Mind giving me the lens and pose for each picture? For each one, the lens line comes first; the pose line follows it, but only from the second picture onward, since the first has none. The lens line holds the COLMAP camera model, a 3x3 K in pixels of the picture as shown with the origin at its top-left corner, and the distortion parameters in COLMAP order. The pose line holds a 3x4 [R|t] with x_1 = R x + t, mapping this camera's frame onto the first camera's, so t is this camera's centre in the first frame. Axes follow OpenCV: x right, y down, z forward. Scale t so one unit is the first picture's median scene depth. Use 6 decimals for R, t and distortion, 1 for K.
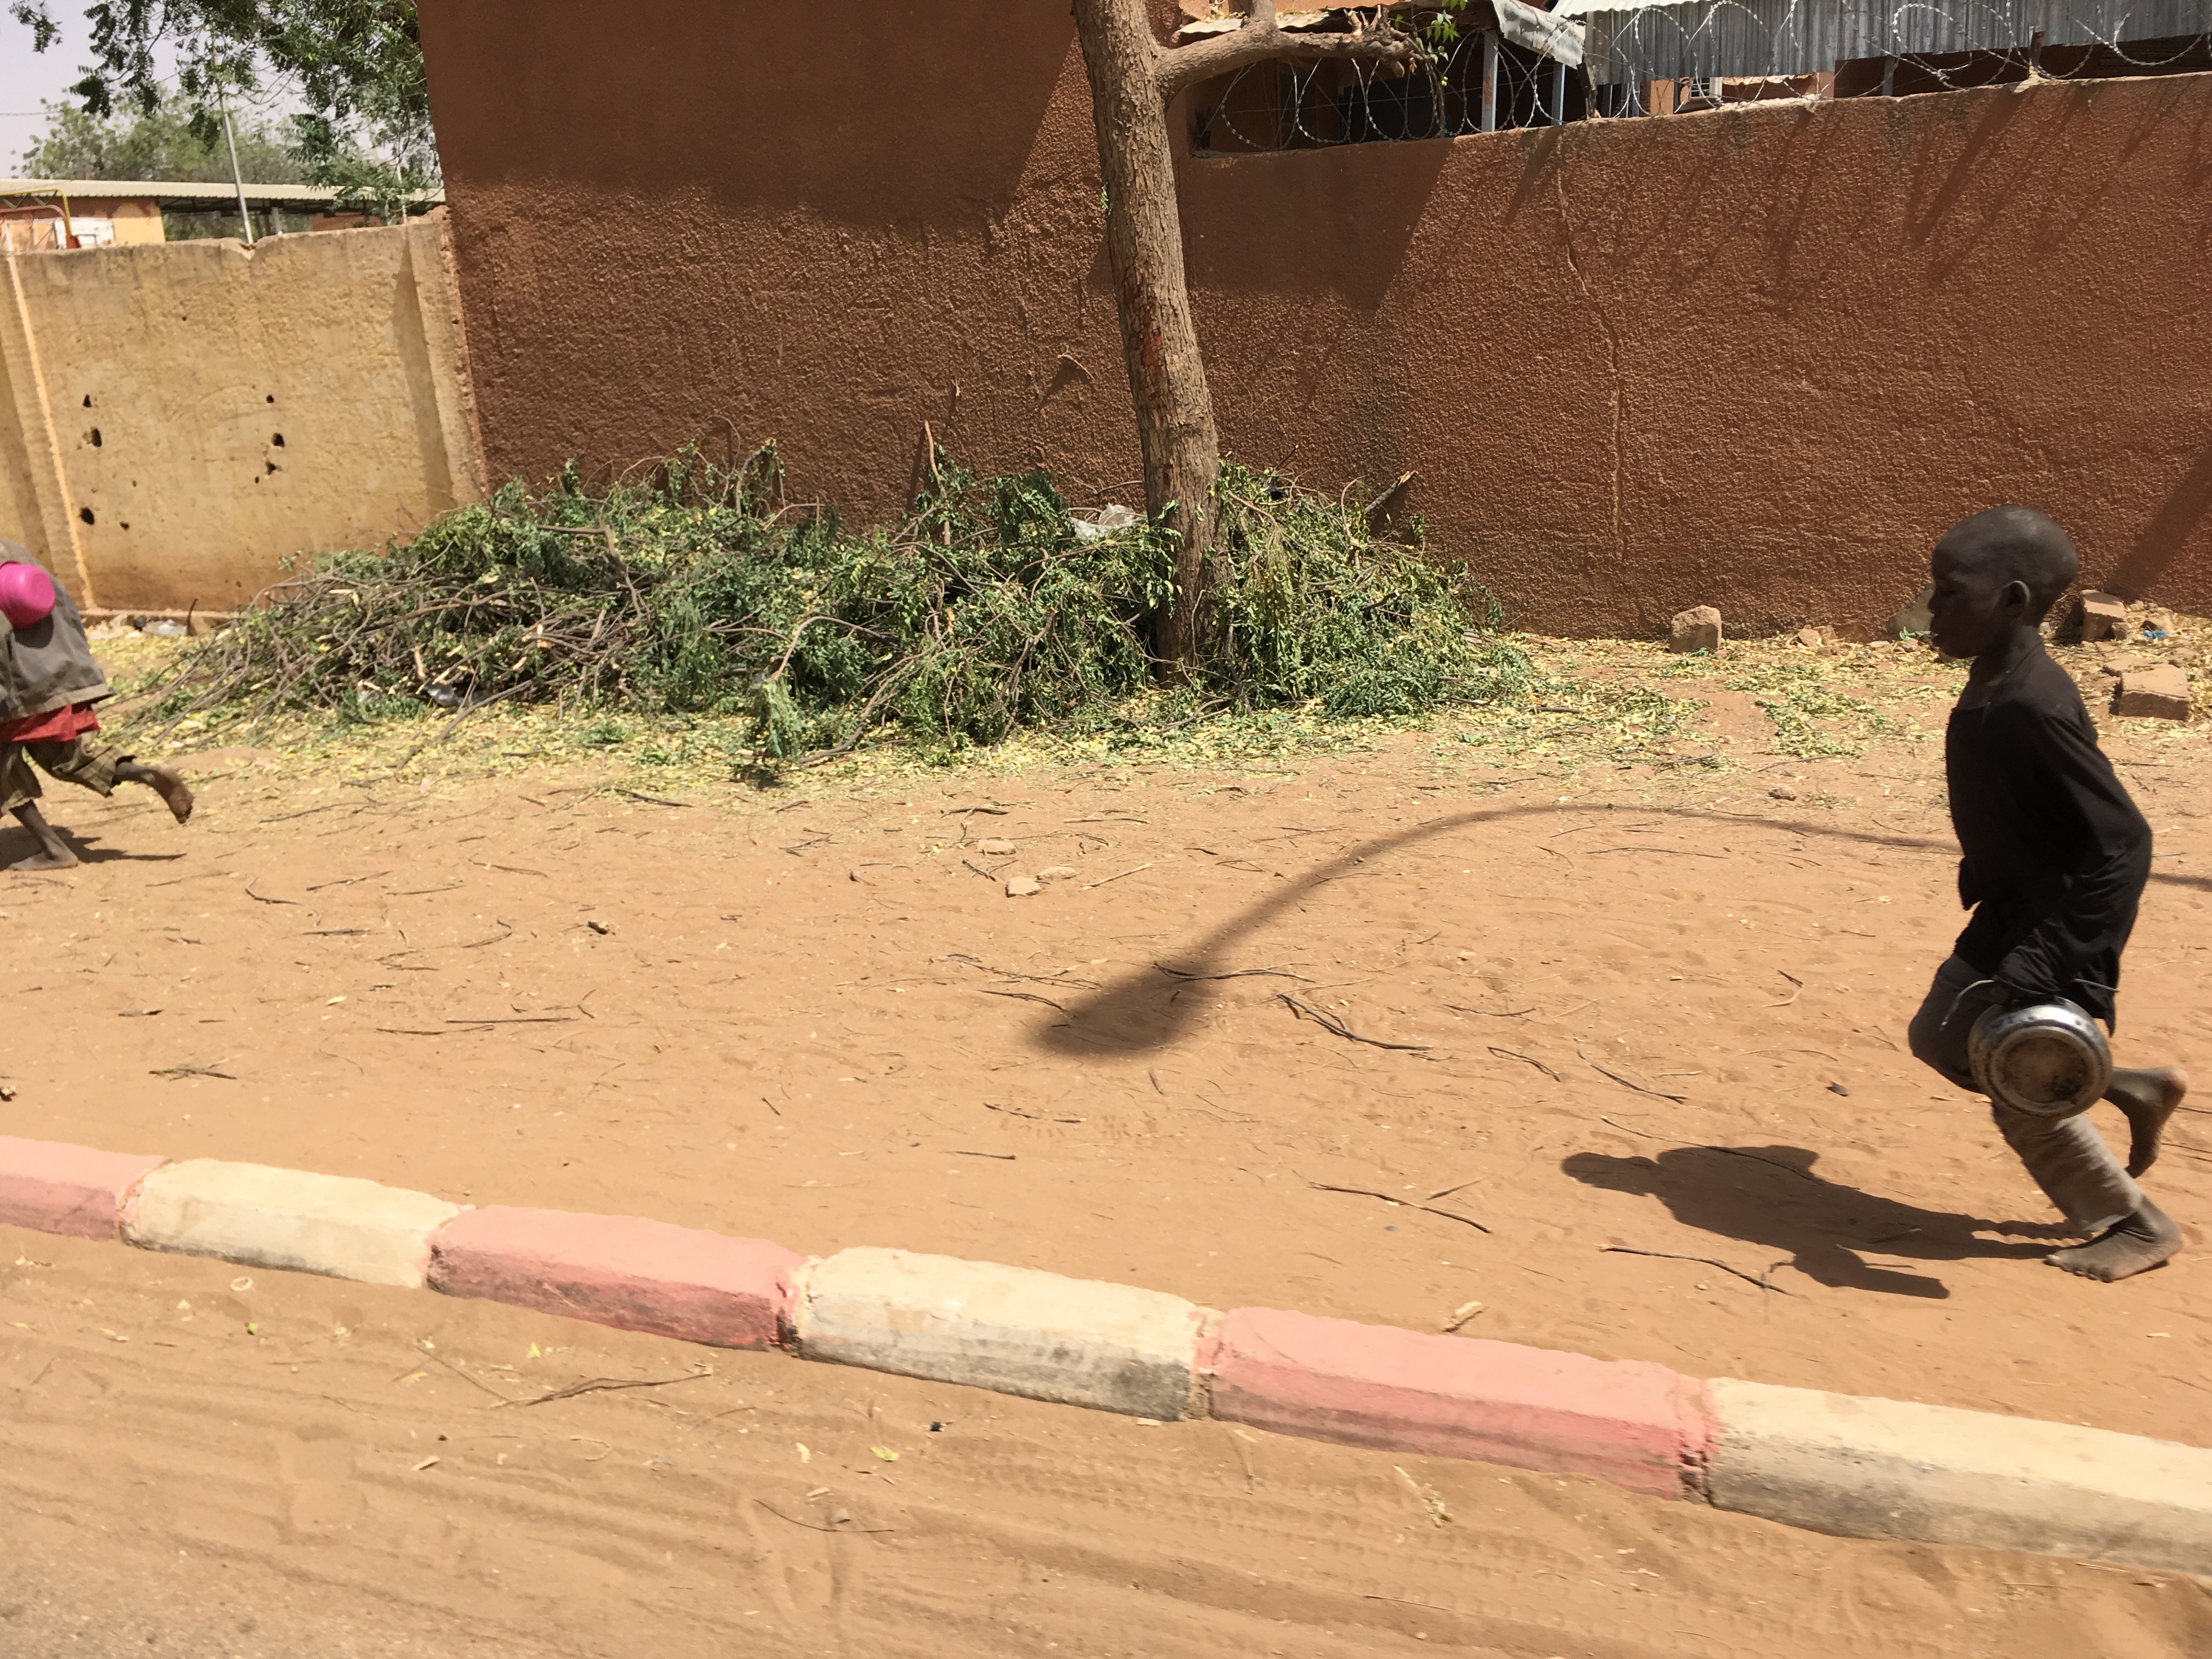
lens RADIAL K [[1863.6, 0, 1109.8], [0, 1863.6, 825.4], [0, 0, 1]] dist [0.081043, -0.067790]
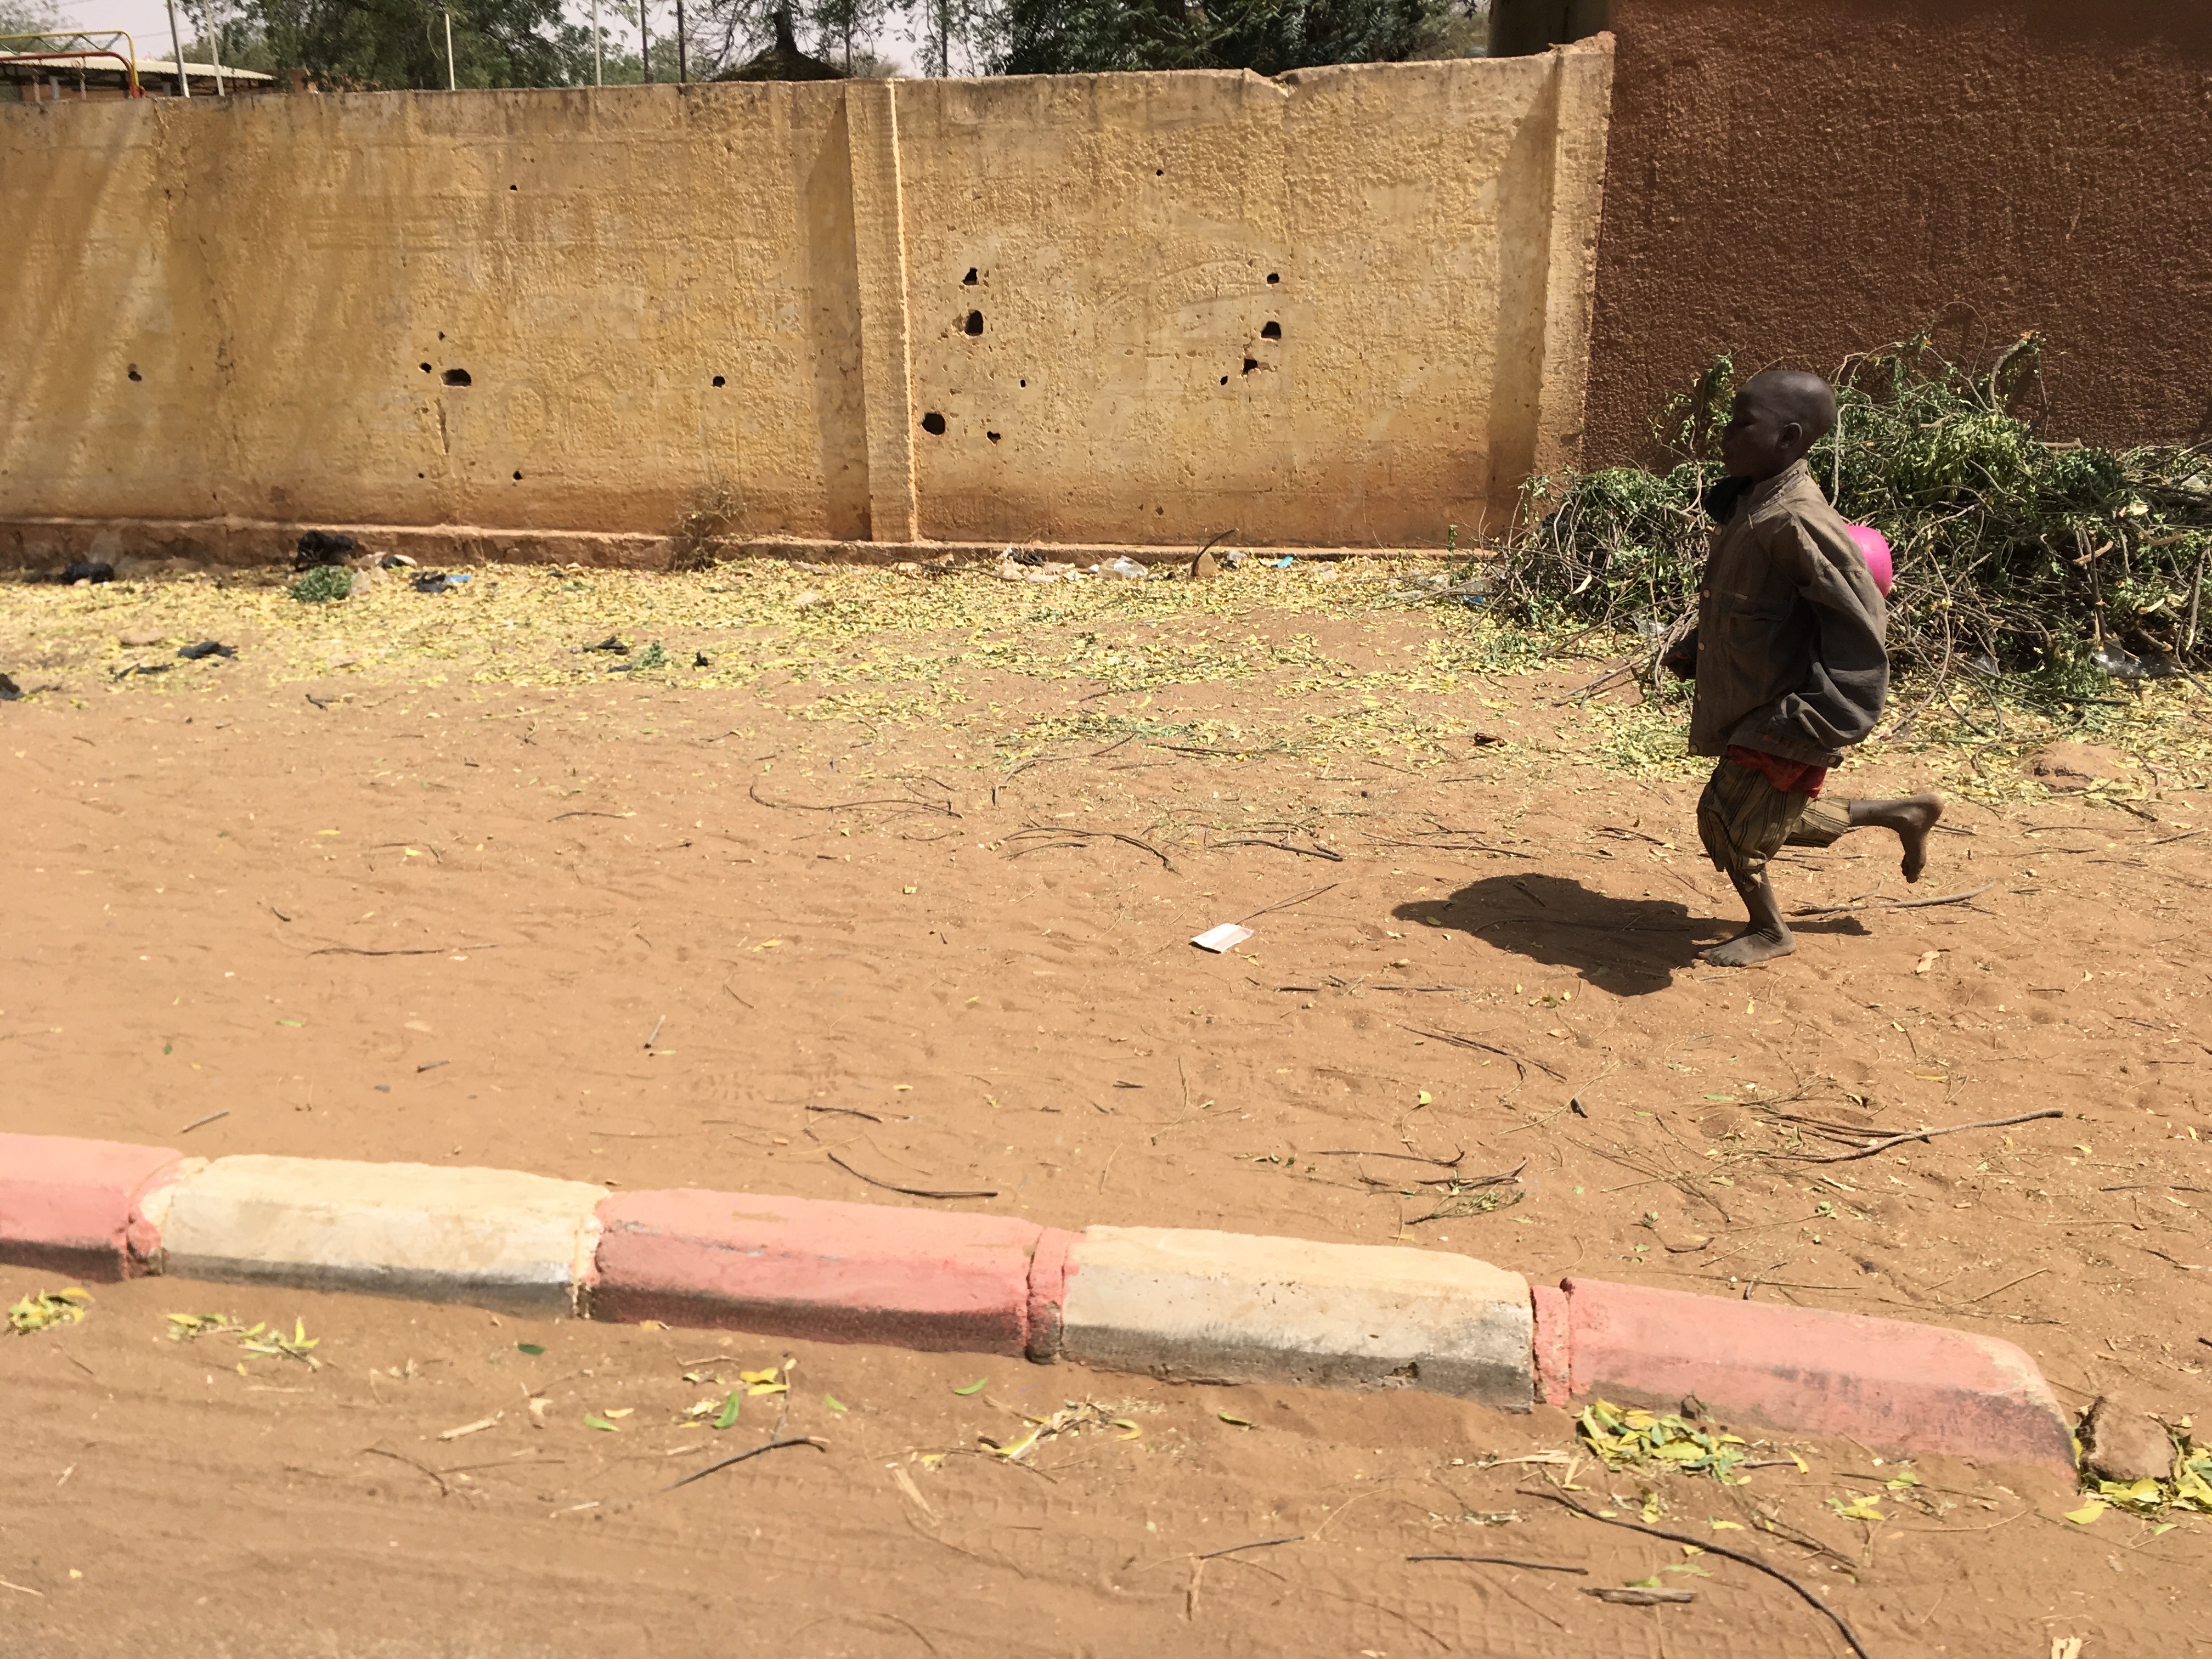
lens RADIAL K [[1863.6, 0, 1102.2], [0, 1863.6, 839.1], [0, 0, 1]] dist [0.081043, -0.067790]
pose [[0.984908, -0.022580, 0.171599, -0.679316], [0.013623, 0.998491, 0.053196, -0.032277], [-0.172541, -0.050056, 0.983730, 0.226752]]
